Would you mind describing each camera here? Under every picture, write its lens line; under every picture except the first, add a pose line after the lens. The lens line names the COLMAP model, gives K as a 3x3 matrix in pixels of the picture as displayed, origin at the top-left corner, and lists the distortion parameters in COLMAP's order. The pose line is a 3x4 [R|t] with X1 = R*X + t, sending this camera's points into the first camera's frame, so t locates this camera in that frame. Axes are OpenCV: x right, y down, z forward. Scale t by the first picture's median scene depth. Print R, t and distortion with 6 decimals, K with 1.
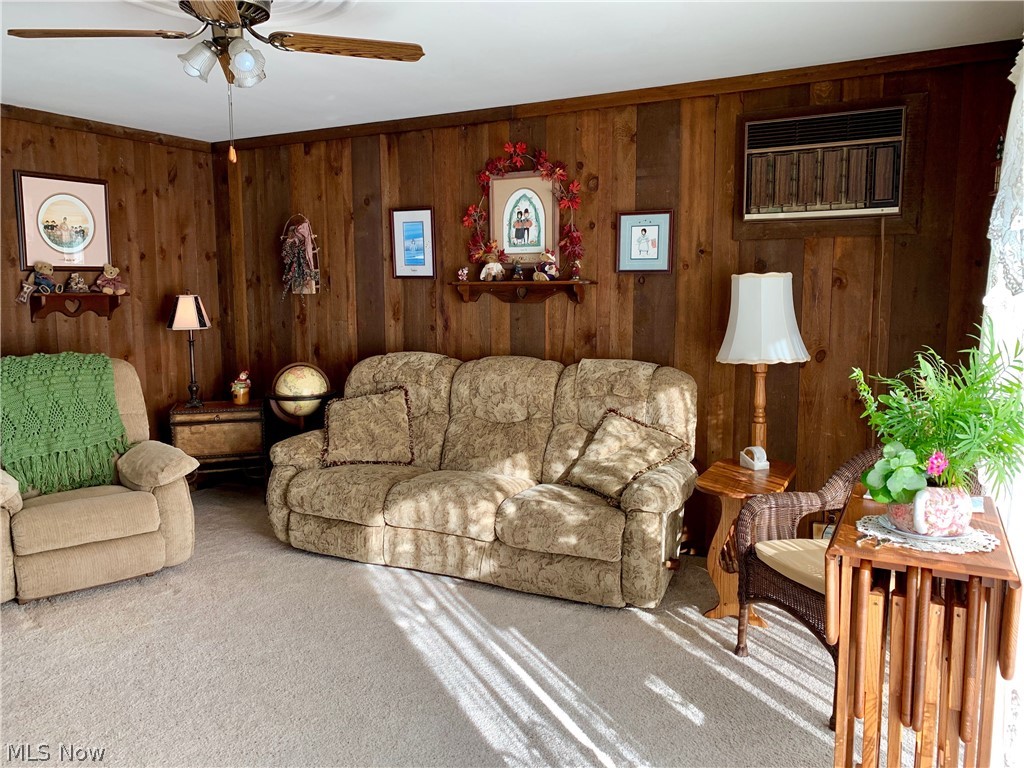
lens RADIAL K [[795.7, 0, 511.6], [0, 795.7, 381.6], [0, 0, 1]] dist [0.001350, 0.007422]
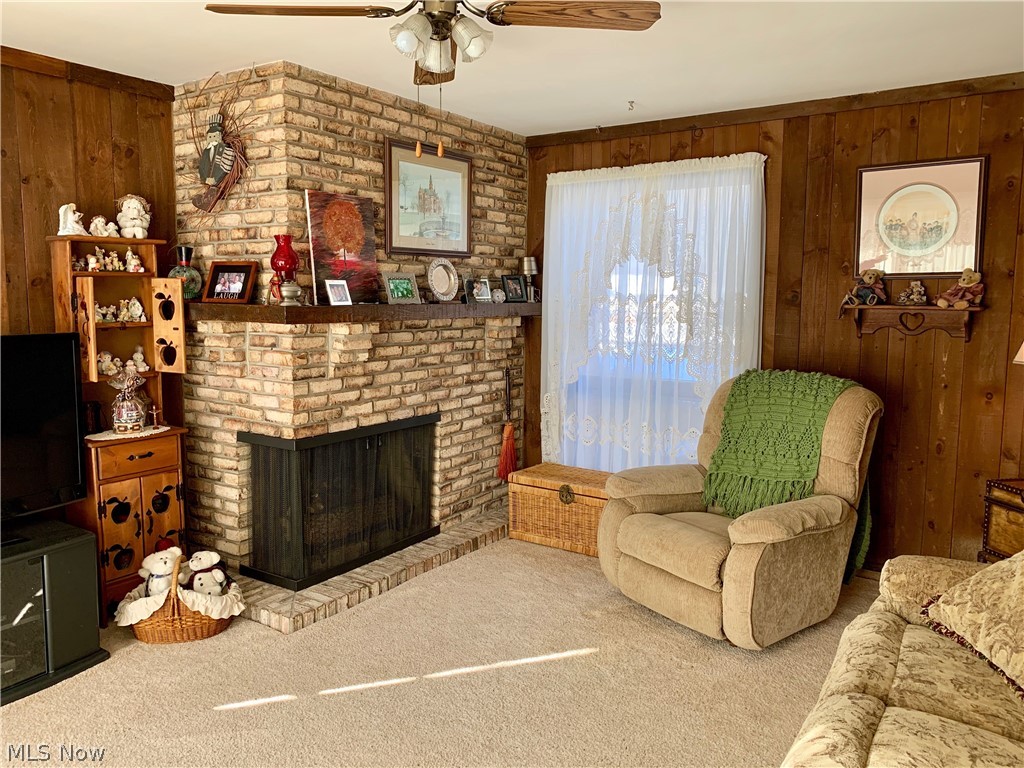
lens RADIAL K [[795.7, 0, 511.0], [0, 795.7, 381.1], [0, 0, 1]] dist [0.001350, 0.007422]
pose [[-0.110482, 0.116256, -0.987055, 0.309244], [-0.123275, 0.983863, 0.129679, -0.091840], [0.986203, 0.136006, -0.094368, 0.694419]]
